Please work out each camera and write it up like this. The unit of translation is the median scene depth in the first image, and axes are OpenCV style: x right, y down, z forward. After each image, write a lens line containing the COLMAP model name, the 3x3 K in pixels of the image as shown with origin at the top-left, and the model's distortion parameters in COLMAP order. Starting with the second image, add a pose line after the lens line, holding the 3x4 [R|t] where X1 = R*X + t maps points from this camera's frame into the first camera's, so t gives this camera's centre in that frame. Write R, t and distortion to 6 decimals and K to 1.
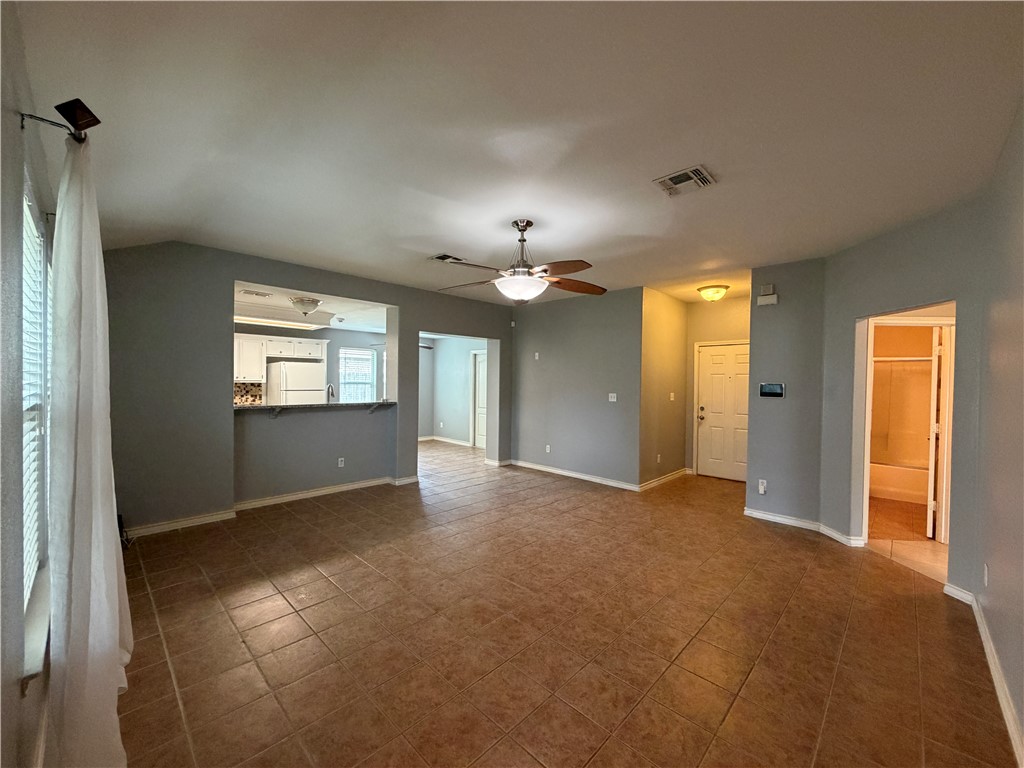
lens RADIAL K [[408.8, 0, 507.3], [0, 408.8, 380.3], [0, 0, 1]] dist [0.001182, -0.000160]
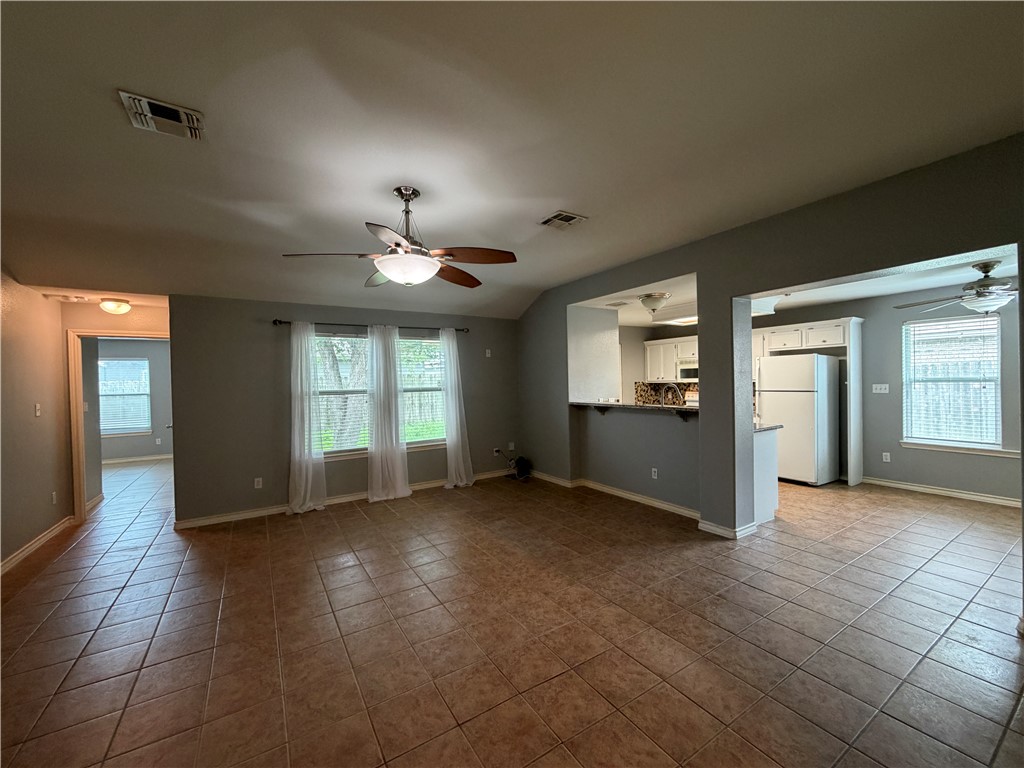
lens RADIAL K [[408.8, 0, 509.7], [0, 408.8, 383.9], [0, 0, 1]] dist [0.001182, -0.000160]
pose [[-0.230924, -0.004296, -0.972962, 0.614546], [0.017166, 0.999817, -0.008488, 0.013621], [0.972820, -0.018662, -0.230808, 1.076031]]
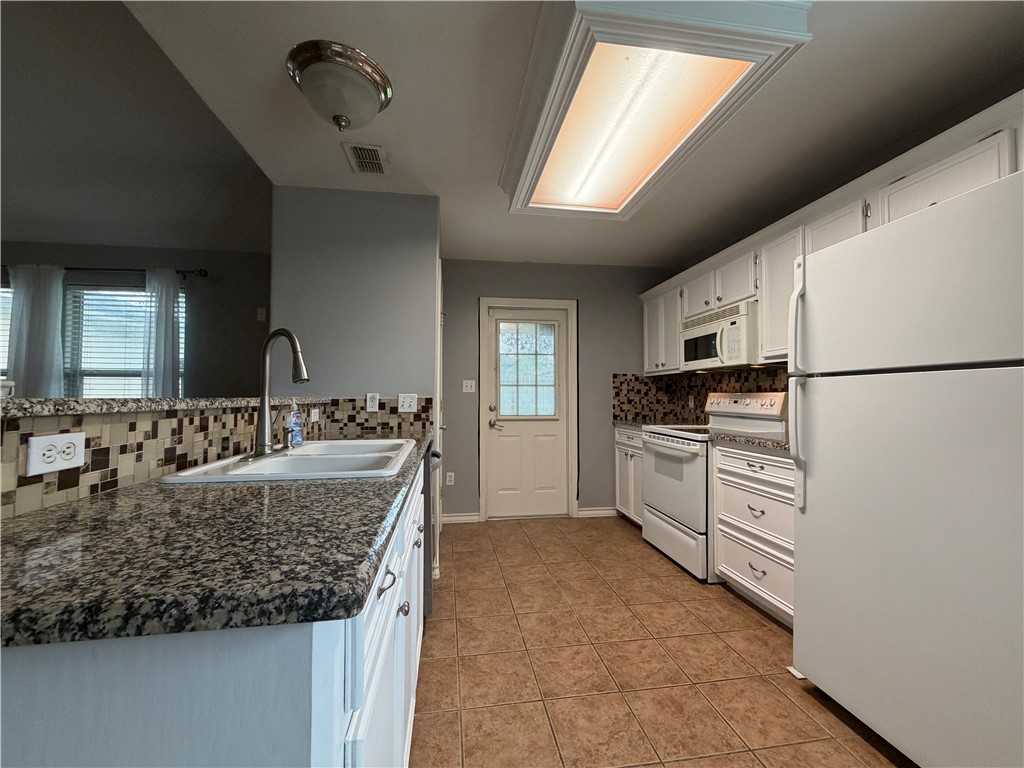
lens RADIAL K [[408.8, 0, 509.5], [0, 408.8, 385.4], [0, 0, 1]] dist [0.001182, -0.000160]
pose [[-0.604444, -0.039344, -0.795676, -0.392244], [-0.009283, 0.999060, -0.042349, 0.065394], [0.796594, -0.018211, -0.604240, 1.561091]]
